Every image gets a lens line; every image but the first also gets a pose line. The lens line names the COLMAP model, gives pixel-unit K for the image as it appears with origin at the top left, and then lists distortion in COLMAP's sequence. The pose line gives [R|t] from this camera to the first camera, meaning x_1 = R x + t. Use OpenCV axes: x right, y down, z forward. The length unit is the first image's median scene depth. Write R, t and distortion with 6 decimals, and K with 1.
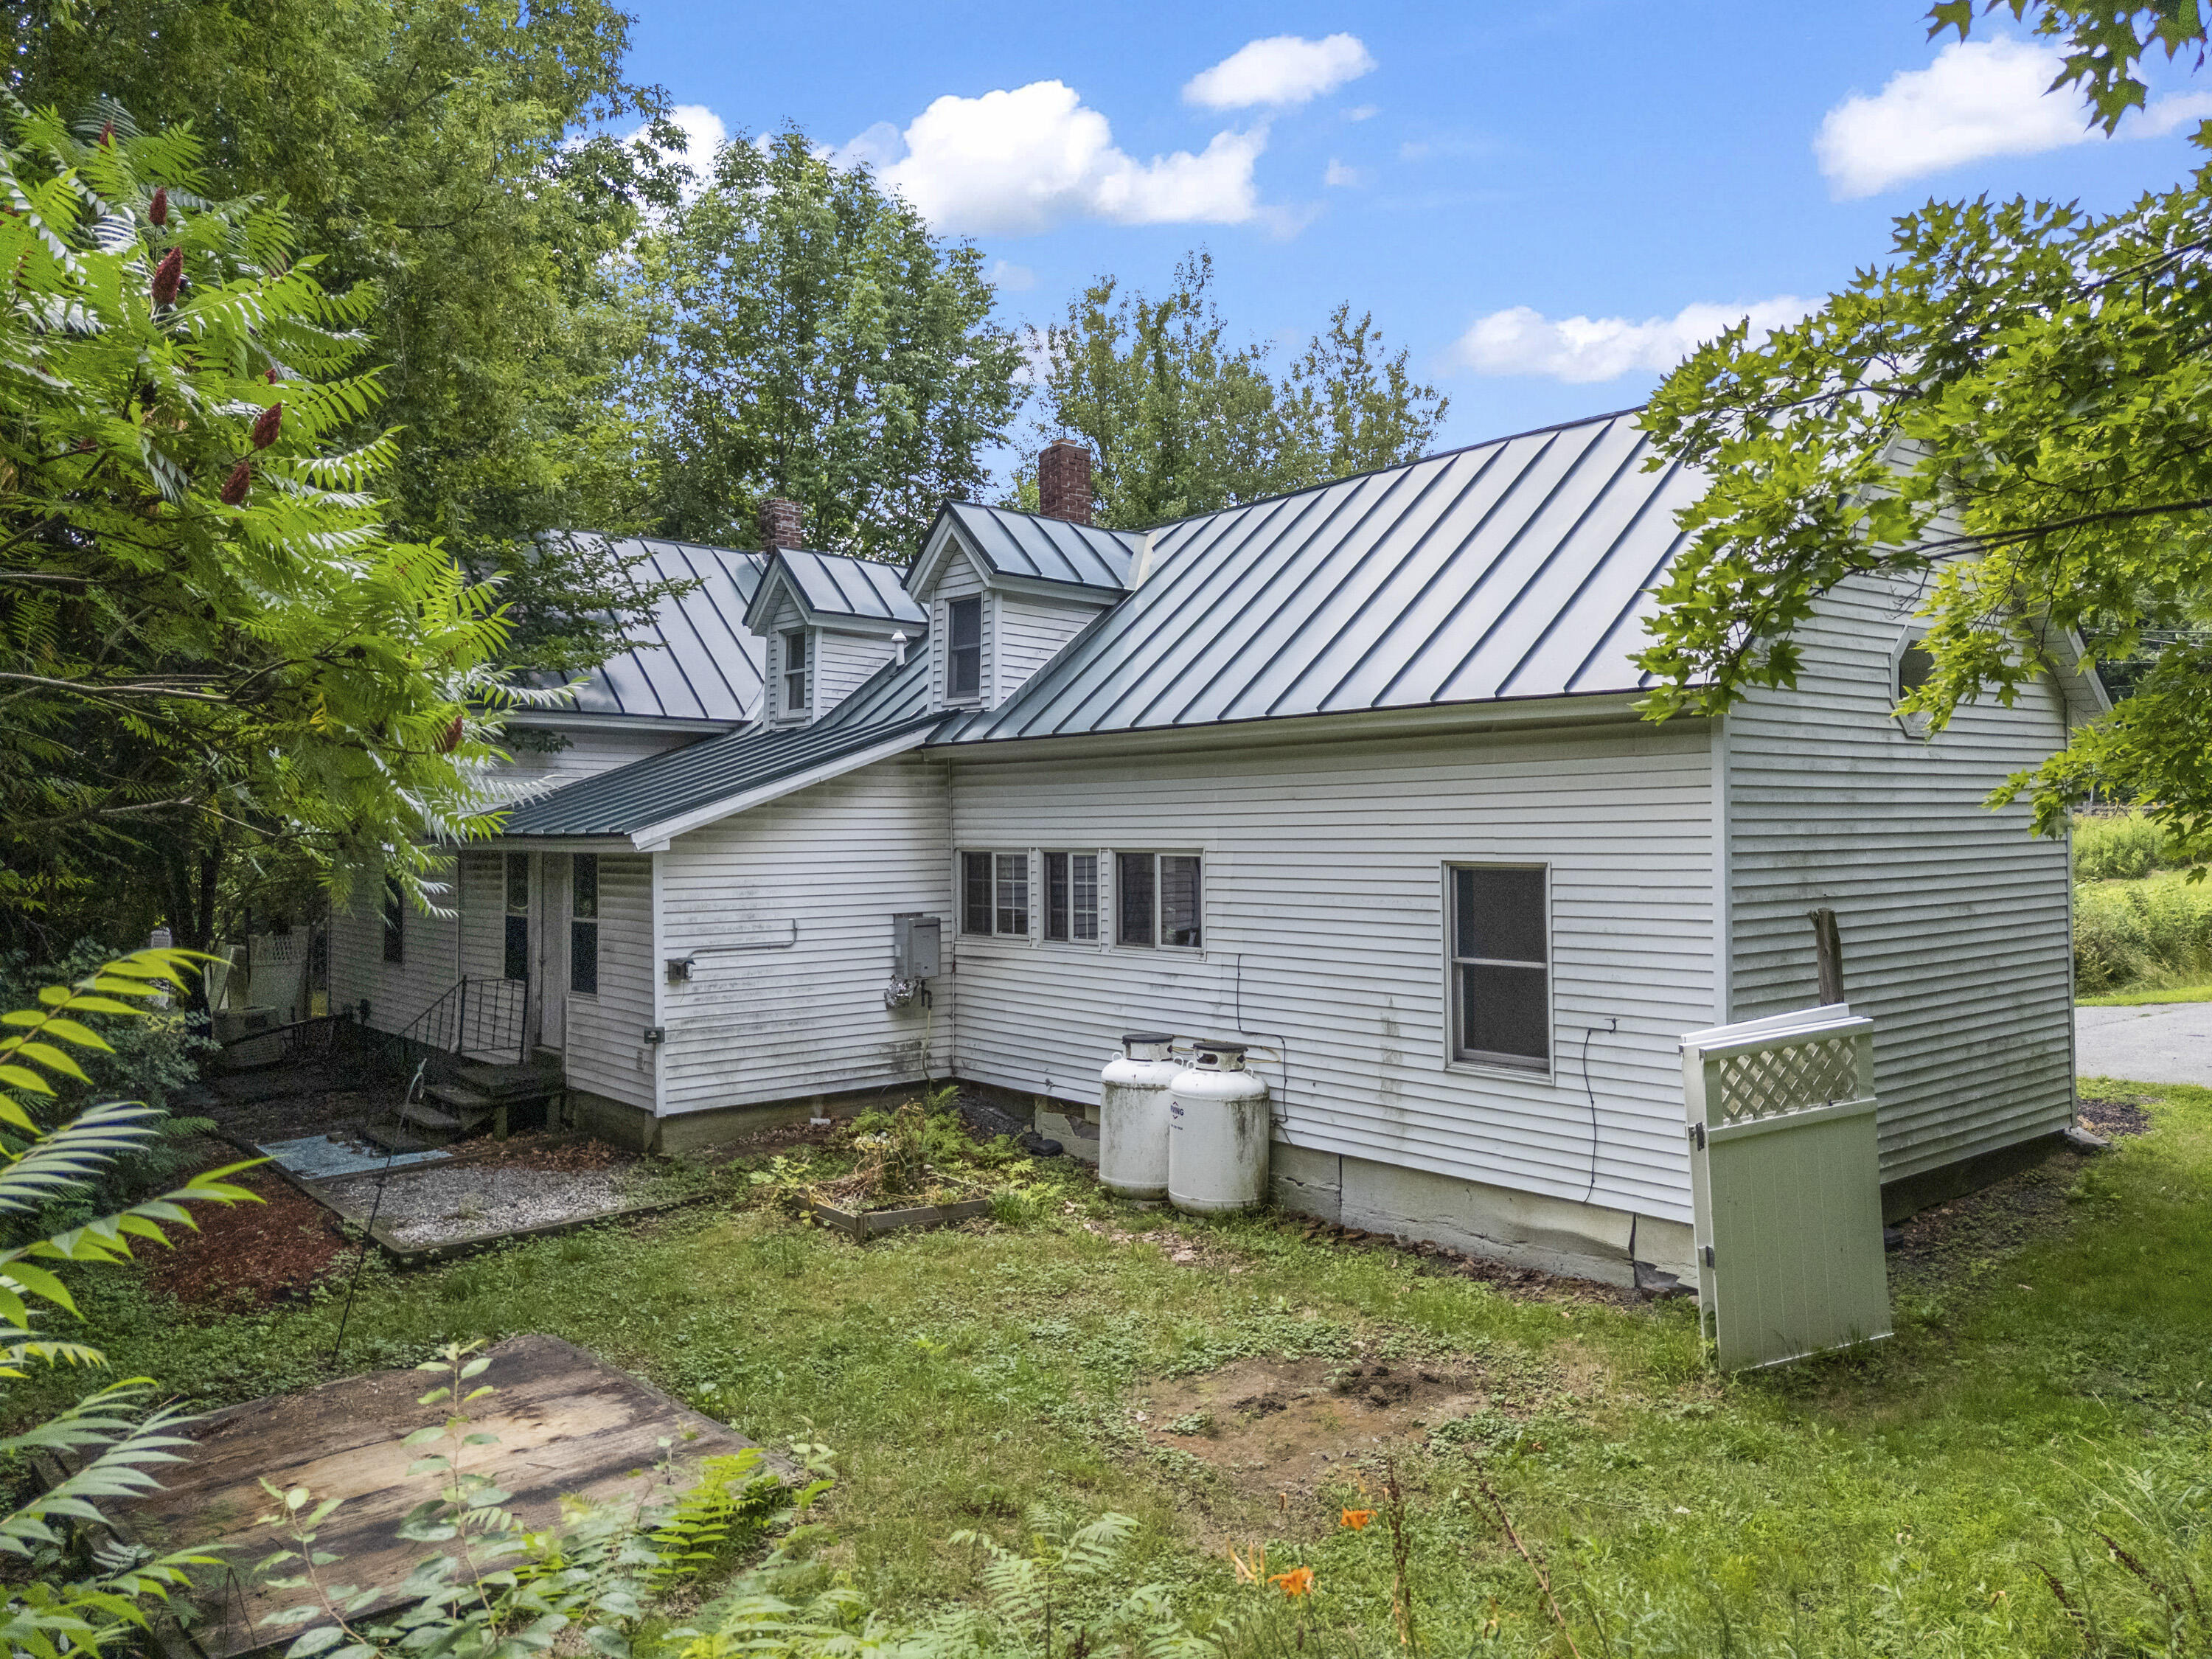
lens RADIAL K [[1632.0, 0, 1119.7], [0, 1632.0, 830.2], [0, 0, 1]] dist [0.066517, -0.057001]
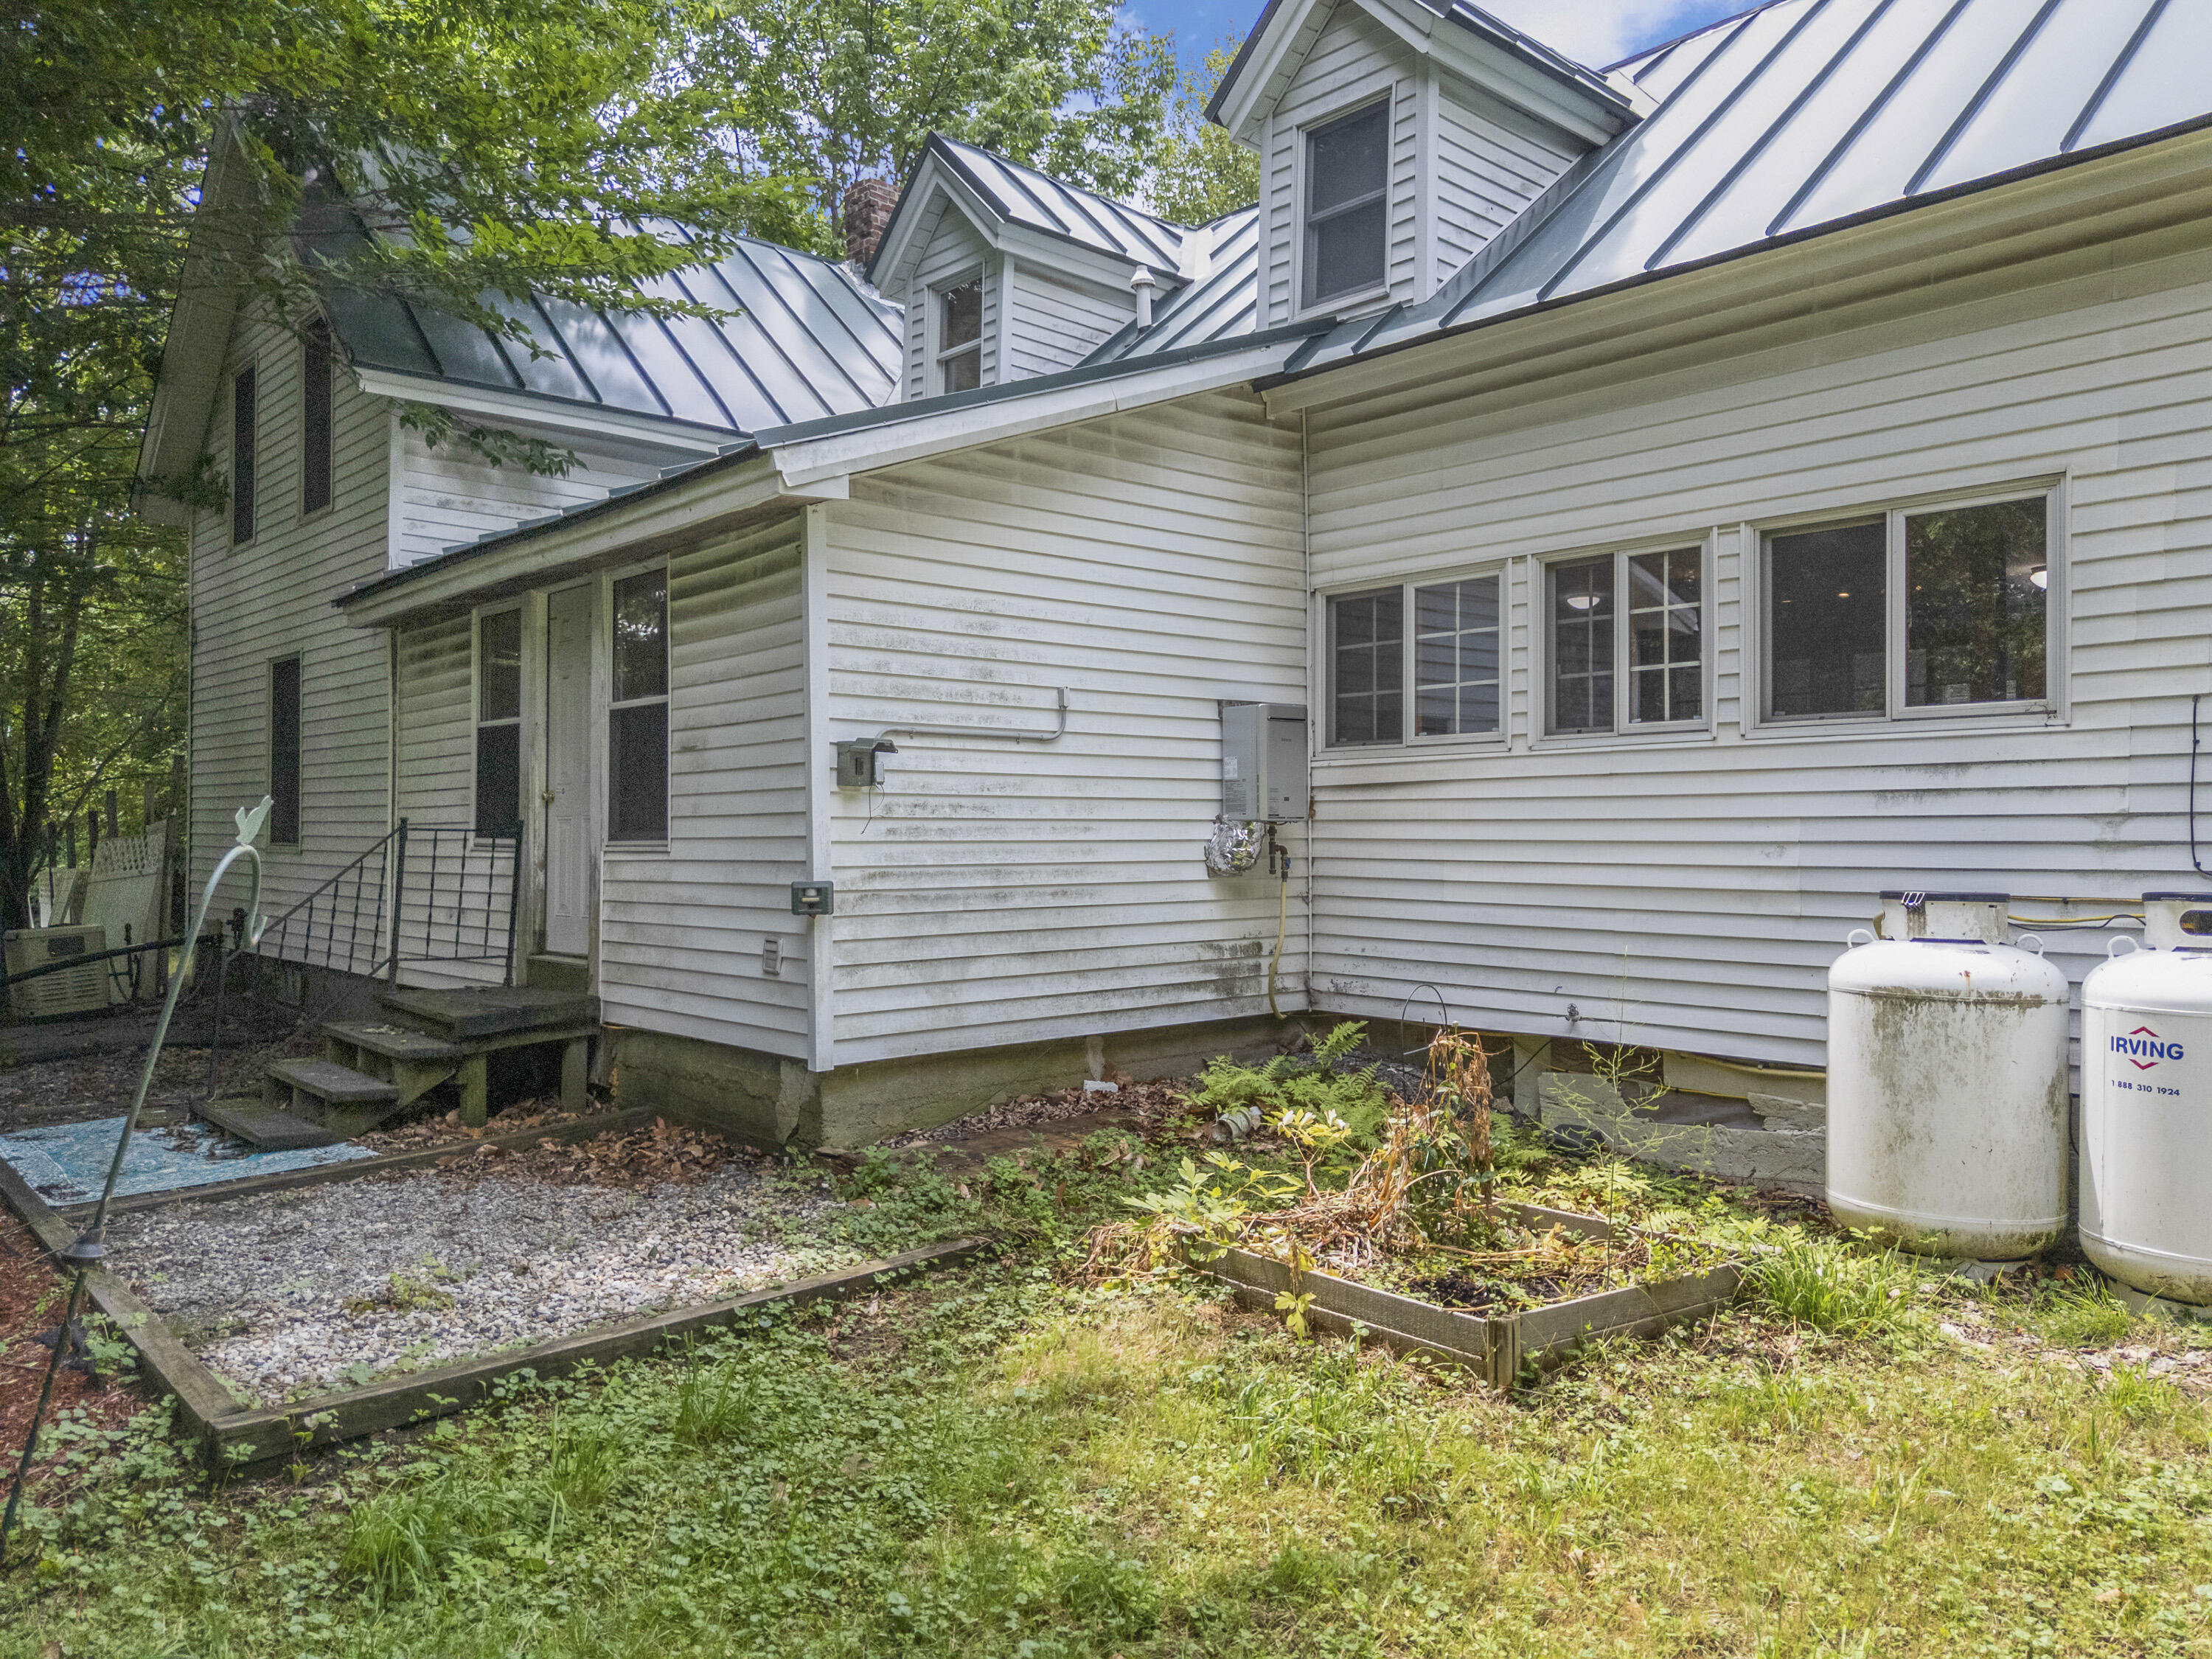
lens RADIAL K [[1632.0, 0, 1118.9], [0, 1632.0, 834.4], [0, 0, 1]] dist [0.066517, -0.057001]
pose [[0.999476, 0.004302, 0.032081, -0.199716], [-0.004411, 0.999985, 0.003340, 0.099279], [-0.032066, -0.003480, 0.999480, 0.500297]]
